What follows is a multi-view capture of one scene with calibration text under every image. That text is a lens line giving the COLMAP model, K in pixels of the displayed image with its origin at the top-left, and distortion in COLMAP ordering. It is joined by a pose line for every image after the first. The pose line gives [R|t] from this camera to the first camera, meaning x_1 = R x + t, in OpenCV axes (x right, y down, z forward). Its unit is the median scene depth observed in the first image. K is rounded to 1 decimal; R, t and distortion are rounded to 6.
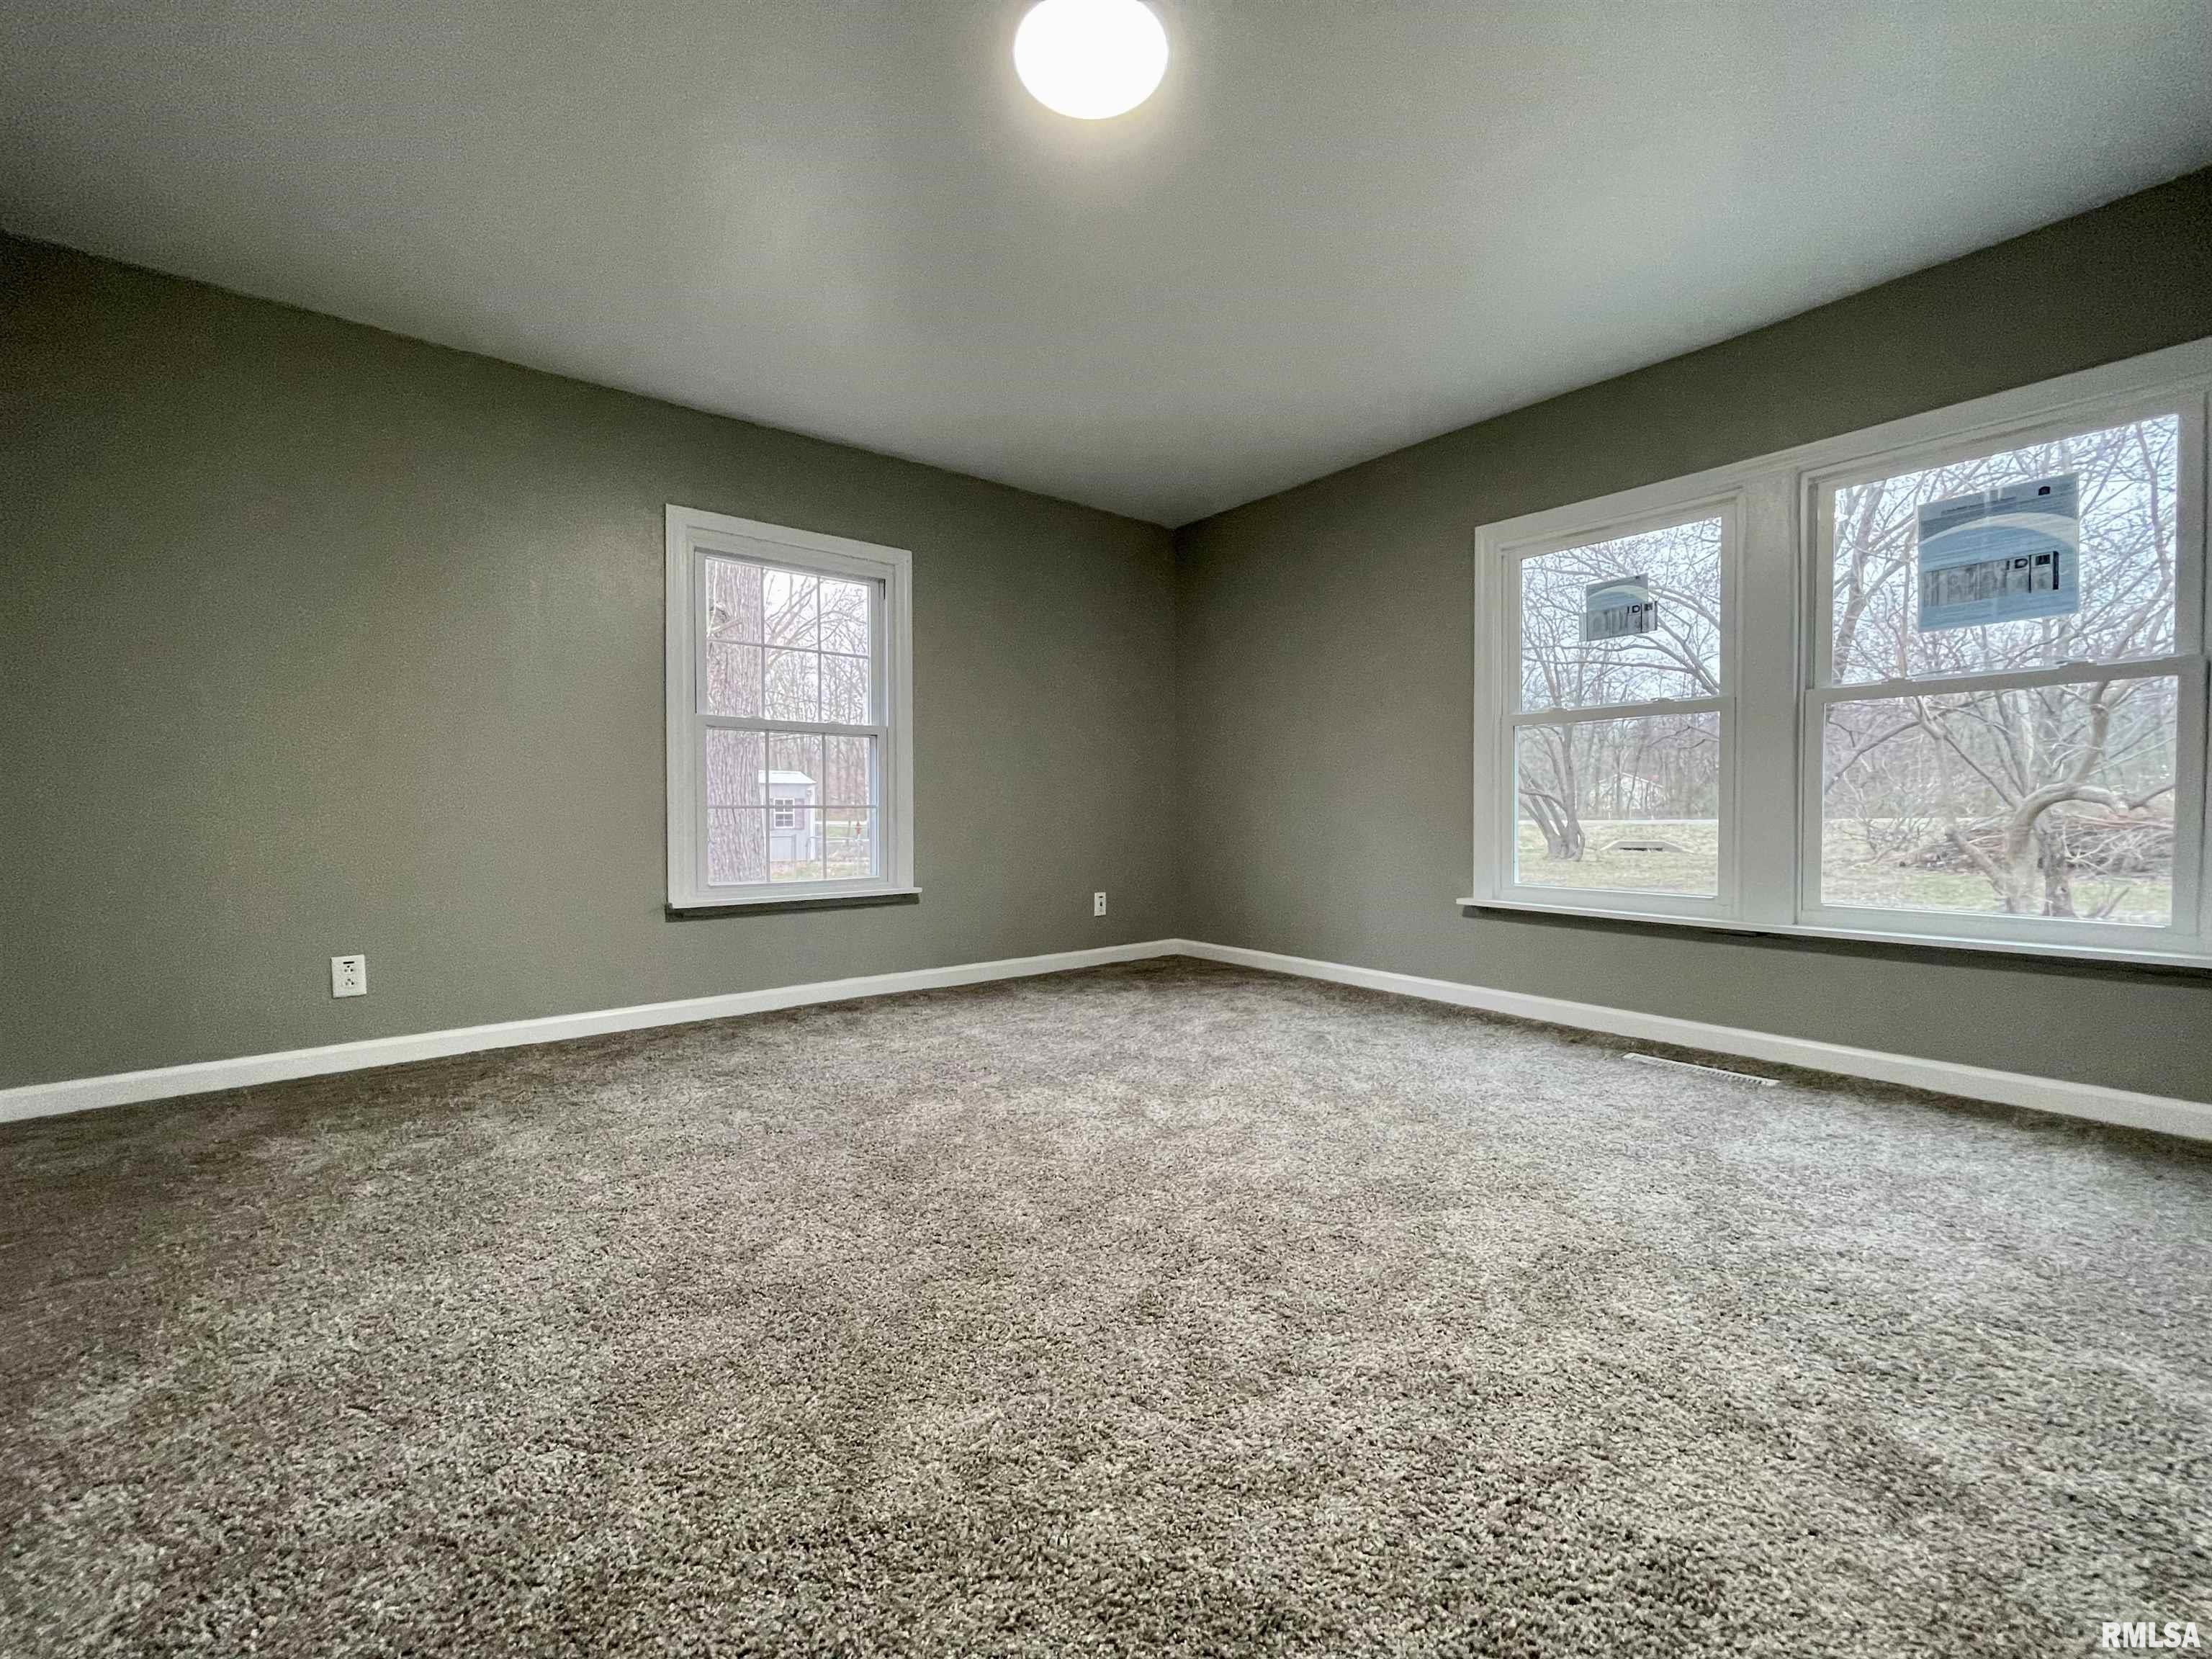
lens RADIAL K [[886.9, 0, 1100.0], [0, 886.9, 831.0], [0, 0, 1]] dist [-0.001564, -0.000993]
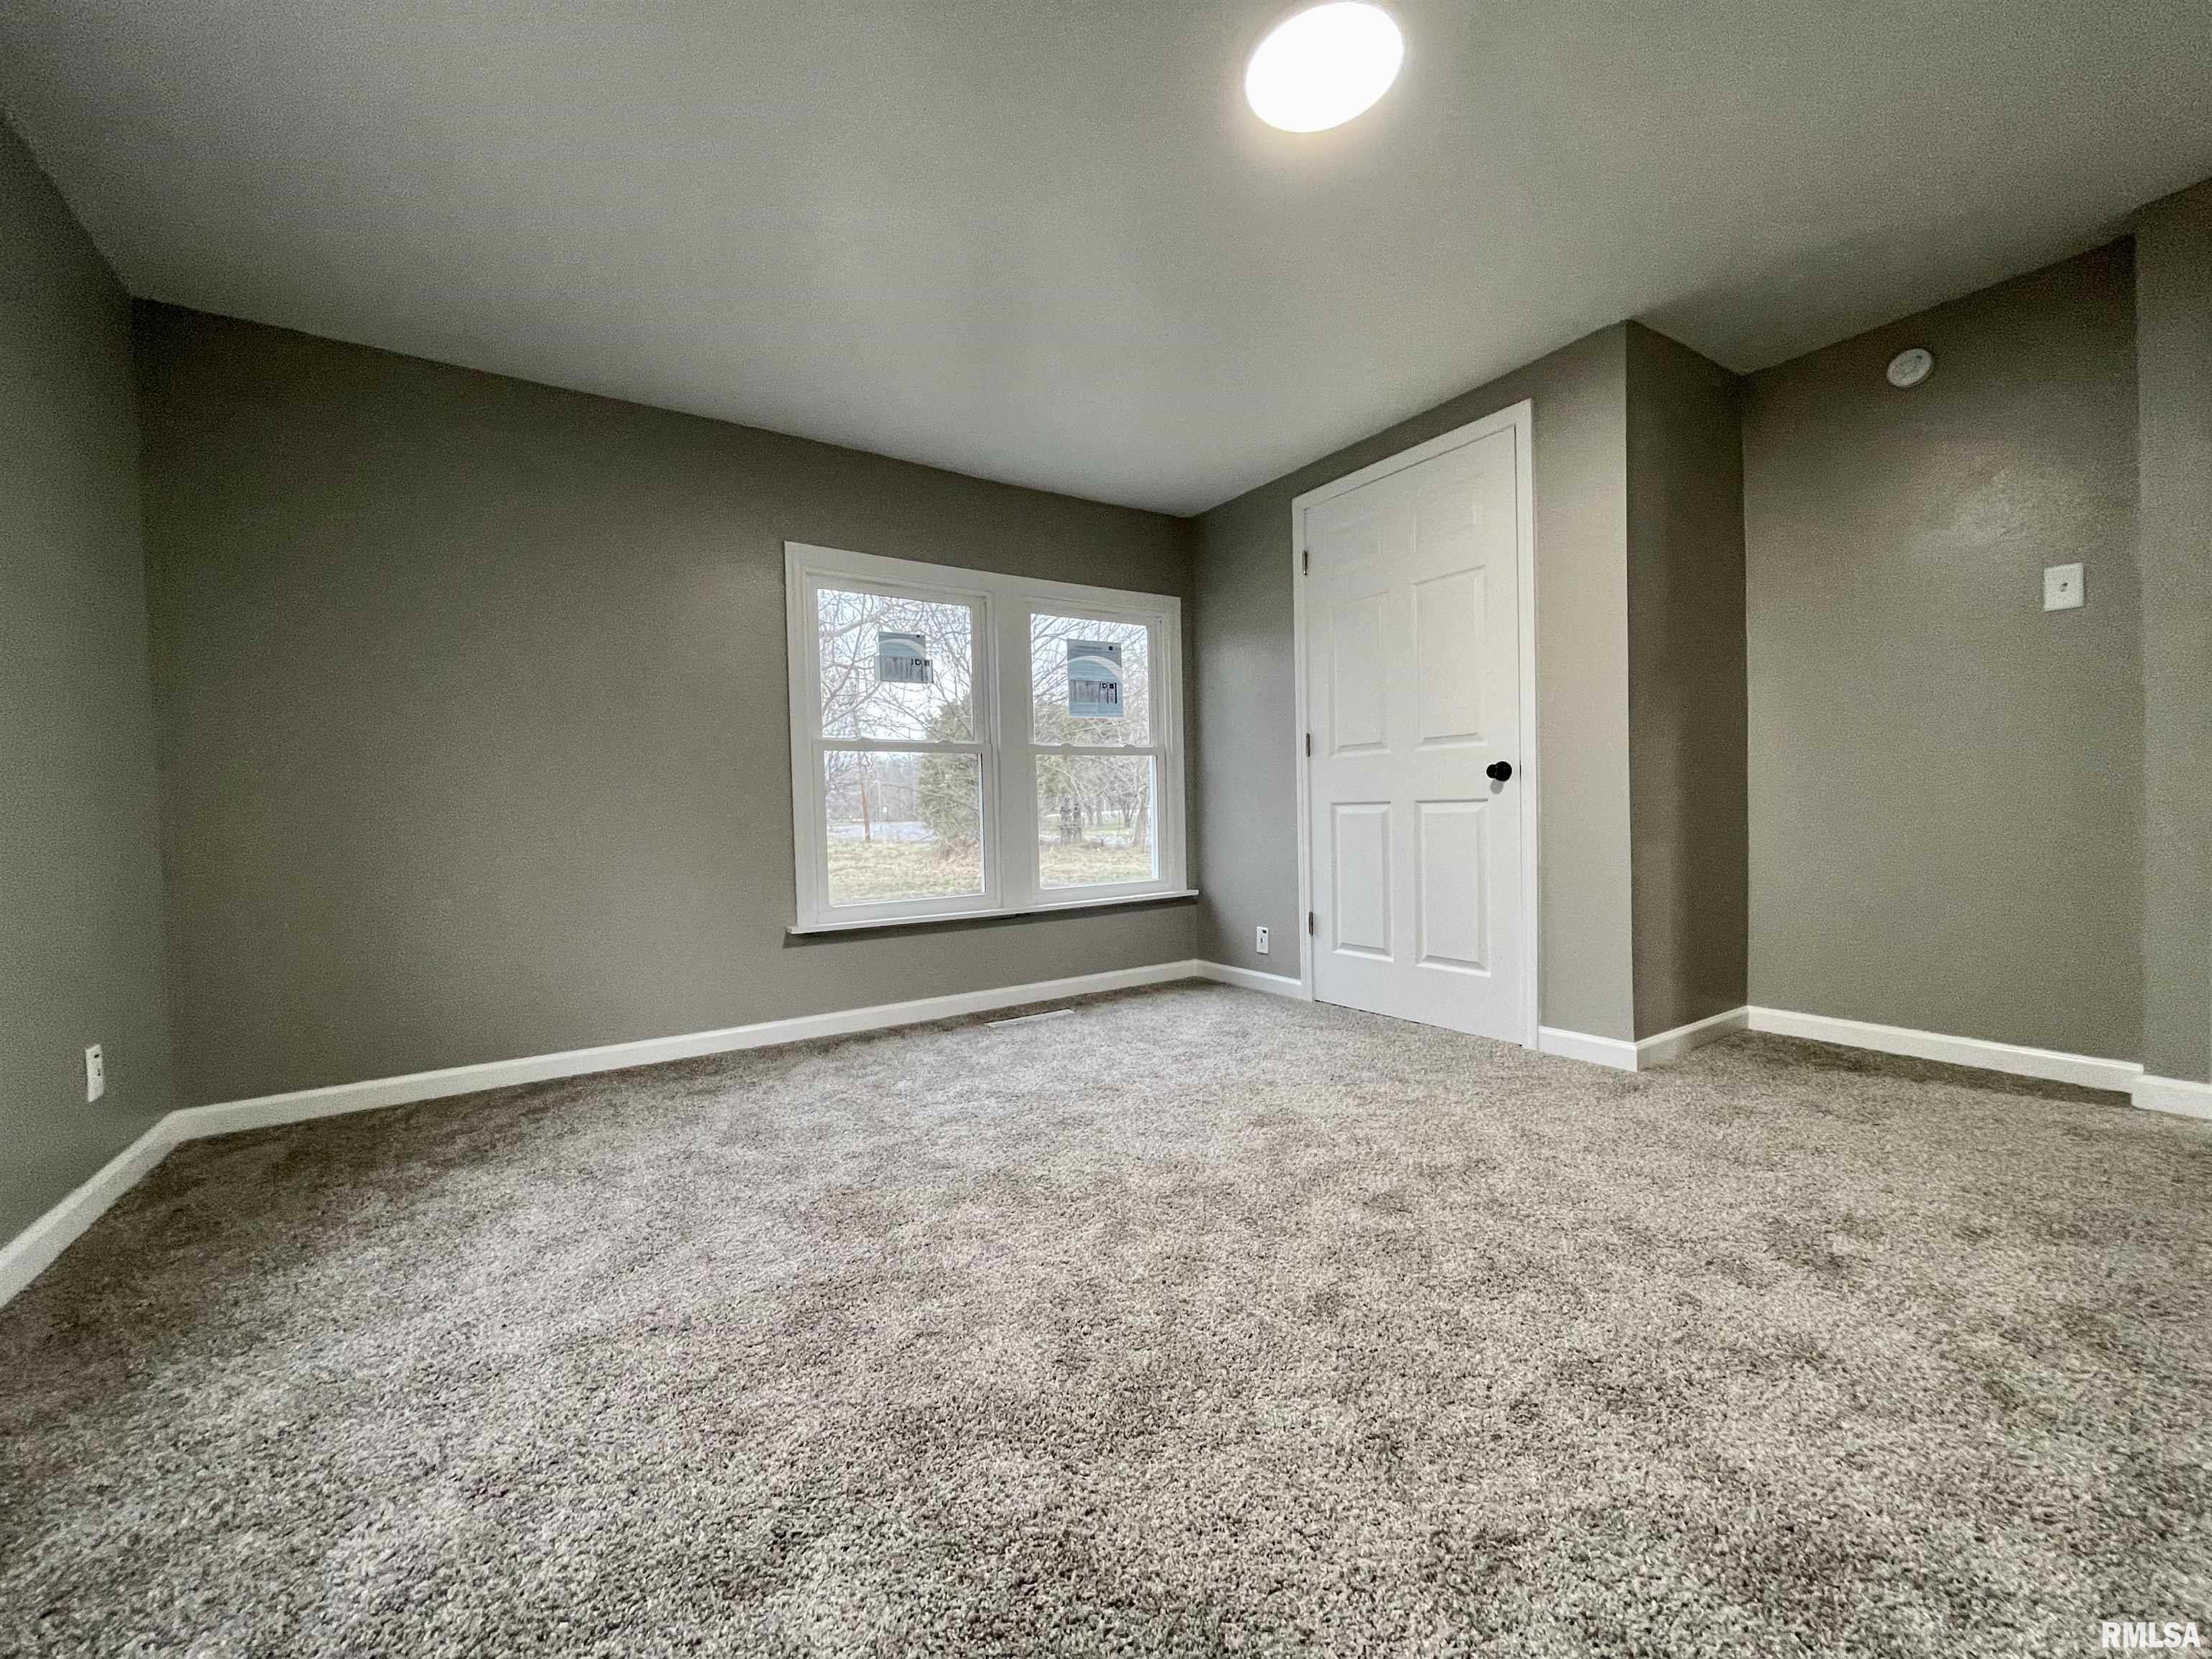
lens RADIAL K [[886.9, 0, 1100.0], [0, 886.9, 831.0], [0, 0, 1]] dist [-0.001564, -0.000993]
pose [[0.084596, -0.016466, 0.996279, -0.663800], [0.054462, 0.998445, 0.011877, -0.026880], [-0.994926, 0.053255, 0.085361, 0.768005]]
